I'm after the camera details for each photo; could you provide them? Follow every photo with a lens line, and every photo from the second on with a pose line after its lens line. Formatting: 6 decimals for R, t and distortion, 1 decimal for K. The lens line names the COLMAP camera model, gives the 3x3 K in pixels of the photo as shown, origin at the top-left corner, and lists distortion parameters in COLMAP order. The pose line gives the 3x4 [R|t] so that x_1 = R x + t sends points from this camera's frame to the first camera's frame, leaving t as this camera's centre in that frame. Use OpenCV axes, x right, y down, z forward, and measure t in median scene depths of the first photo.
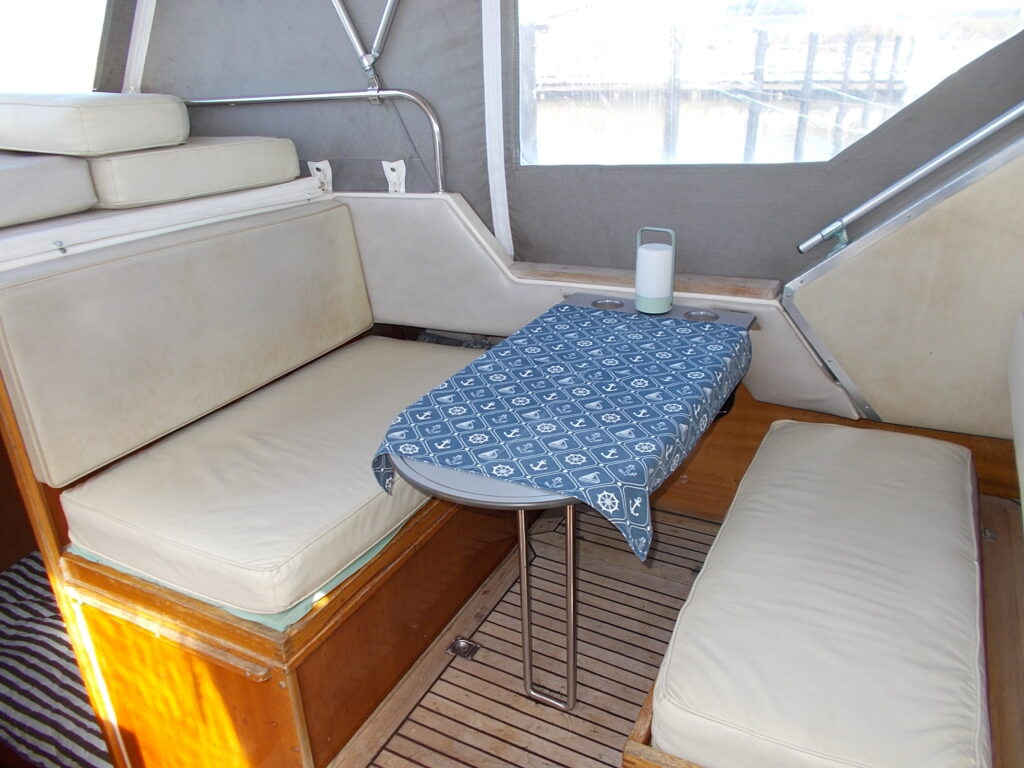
lens RADIAL K [[783.9, 0, 510.6], [0, 783.9, 387.1], [0, 0, 1]] dist [-0.000415, 0.015432]
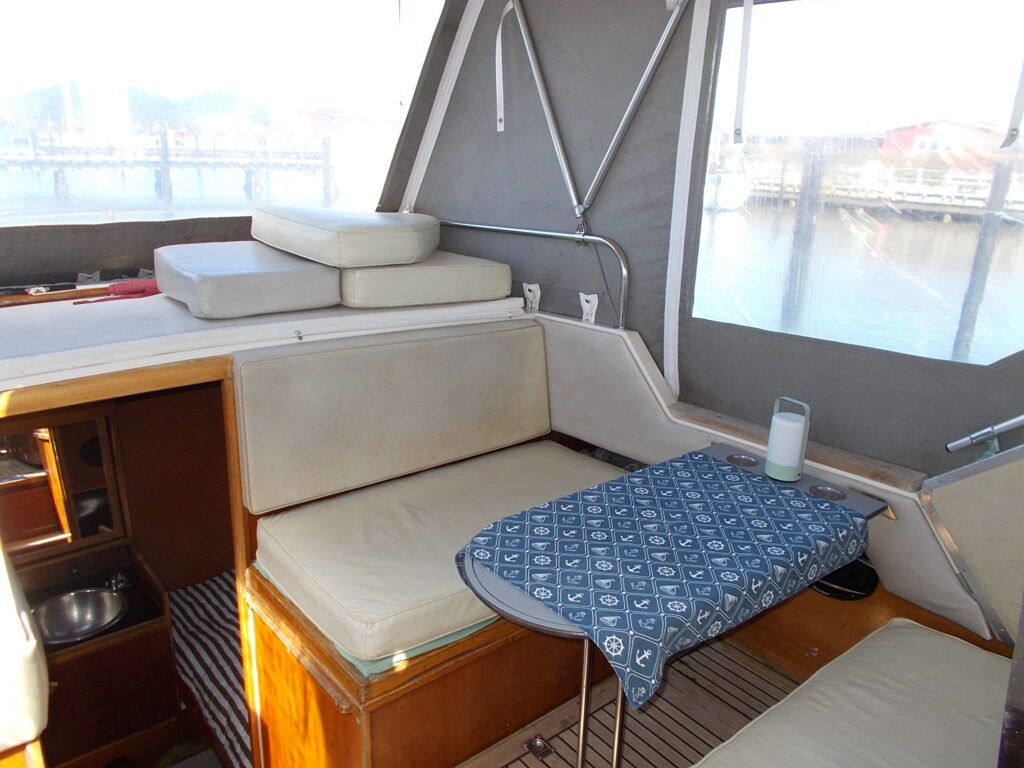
lens RADIAL K [[797.9, 0, 513.3], [0, 797.9, 380.9], [0, 0, 1]] dist [-0.004968, 0.010100]
pose [[0.921779, 0.174679, -0.346136, 0.199866], [-0.213379, 0.973951, -0.076732, -0.065440], [0.323716, 0.144588, 0.935041, -0.107142]]
